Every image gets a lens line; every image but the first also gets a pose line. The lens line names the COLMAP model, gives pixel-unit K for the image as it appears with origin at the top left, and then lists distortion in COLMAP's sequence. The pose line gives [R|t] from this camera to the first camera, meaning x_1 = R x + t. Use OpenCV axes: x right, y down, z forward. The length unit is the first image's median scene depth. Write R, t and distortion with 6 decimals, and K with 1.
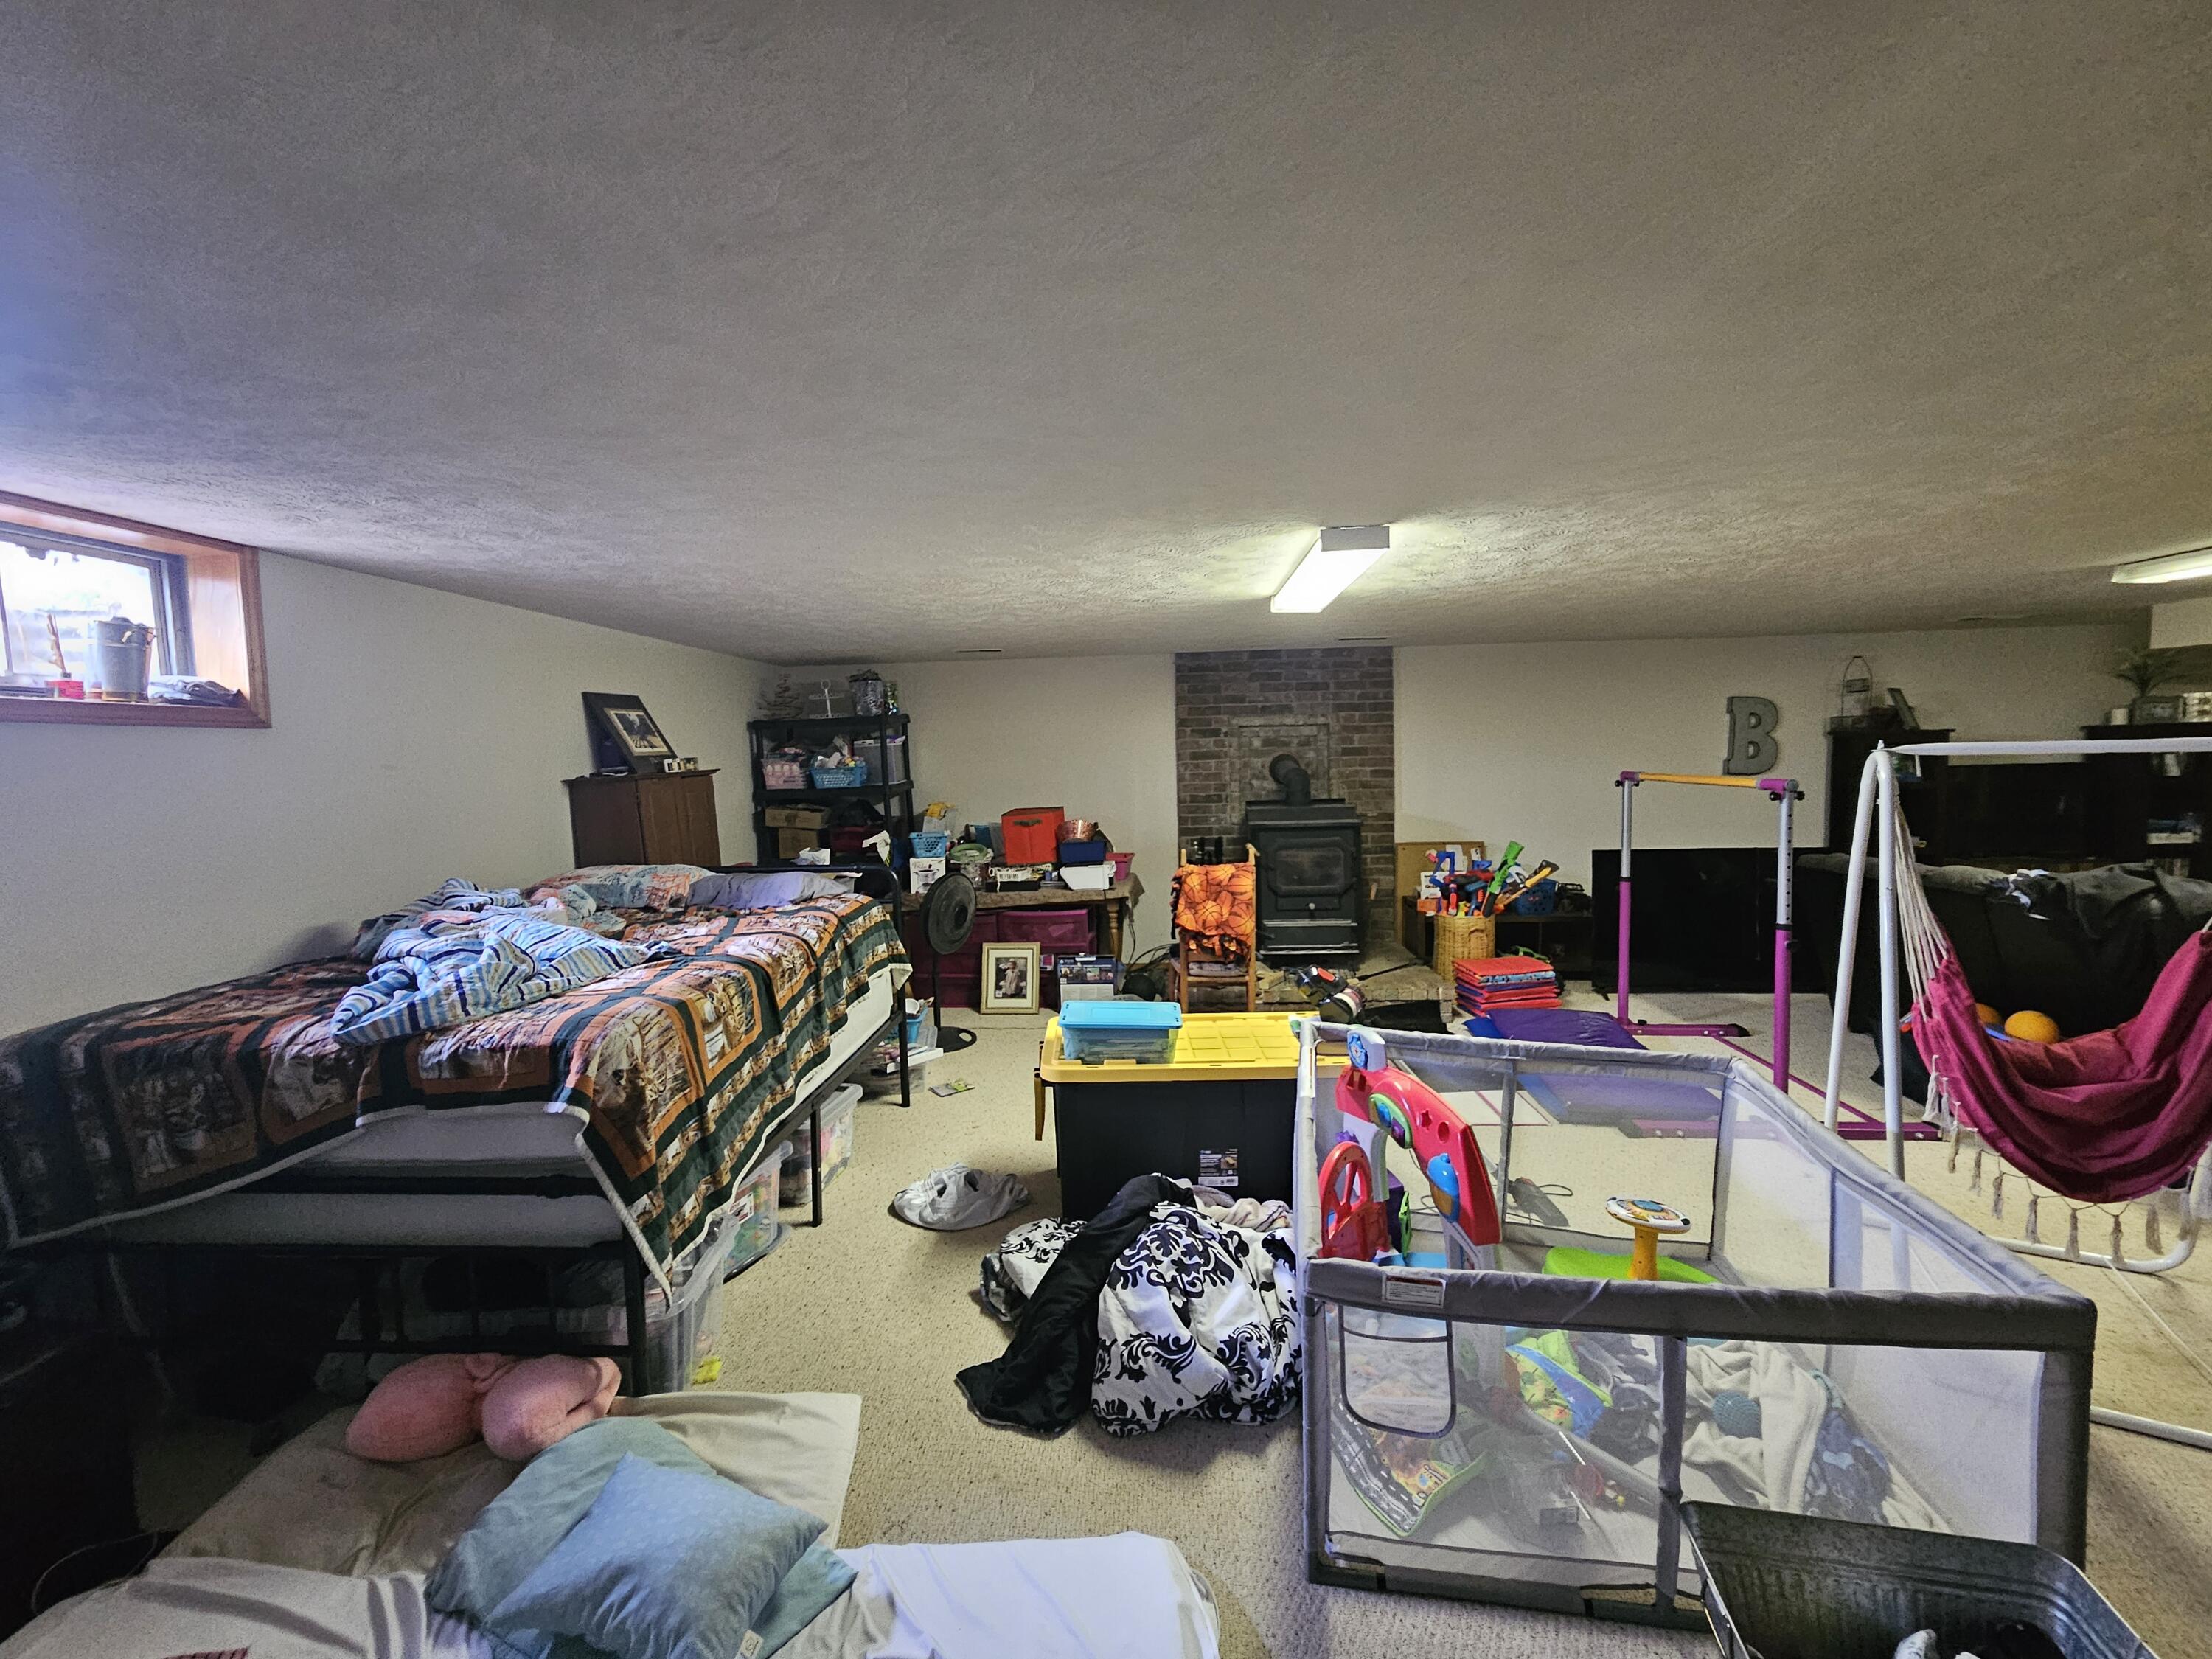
lens RADIAL K [[916.3, 0, 1109.8], [0, 916.3, 810.5], [0, 0, 1]] dist [-0.001513, -0.000088]
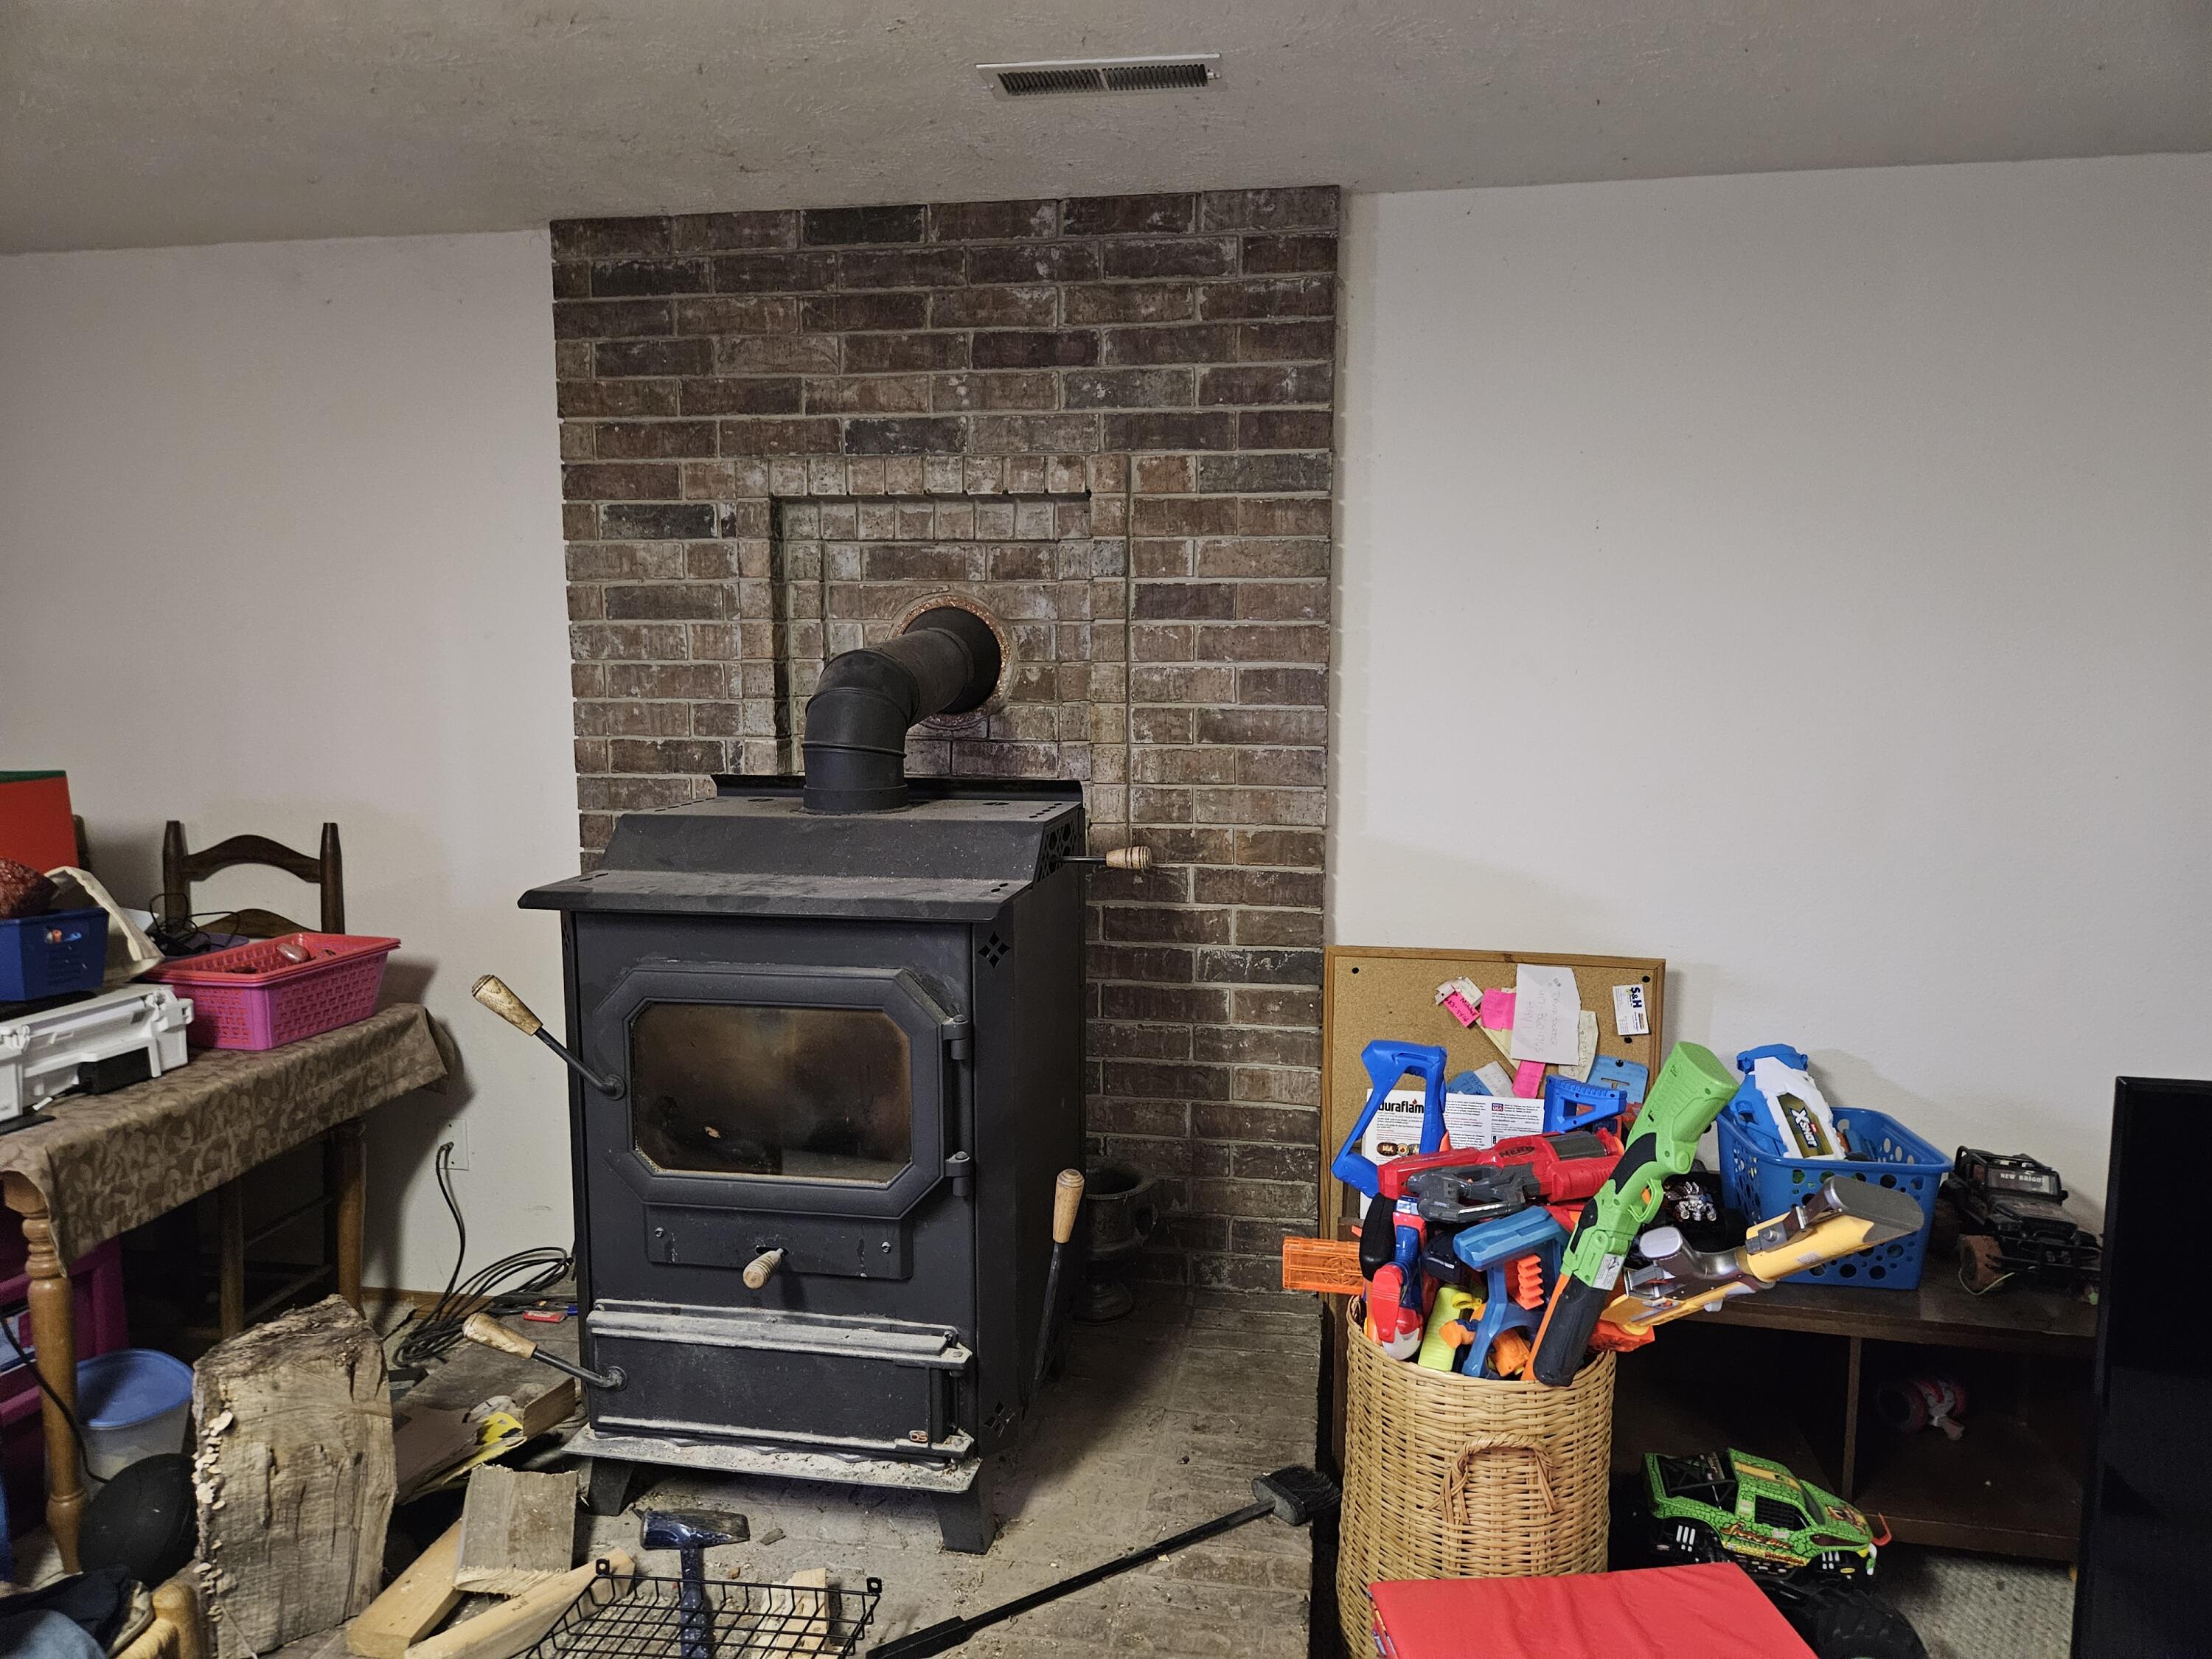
lens RADIAL K [[1458.2, 0, 1106.0], [0, 1458.2, 829.5], [0, 0, 1]] dist [0.056107, 0.000176]
pose [[0.993117, 0.041439, -0.109551, 0.293629], [-0.033816, 0.996935, 0.070547, -0.027263], [0.112139, -0.066357, 0.991474, 0.569240]]
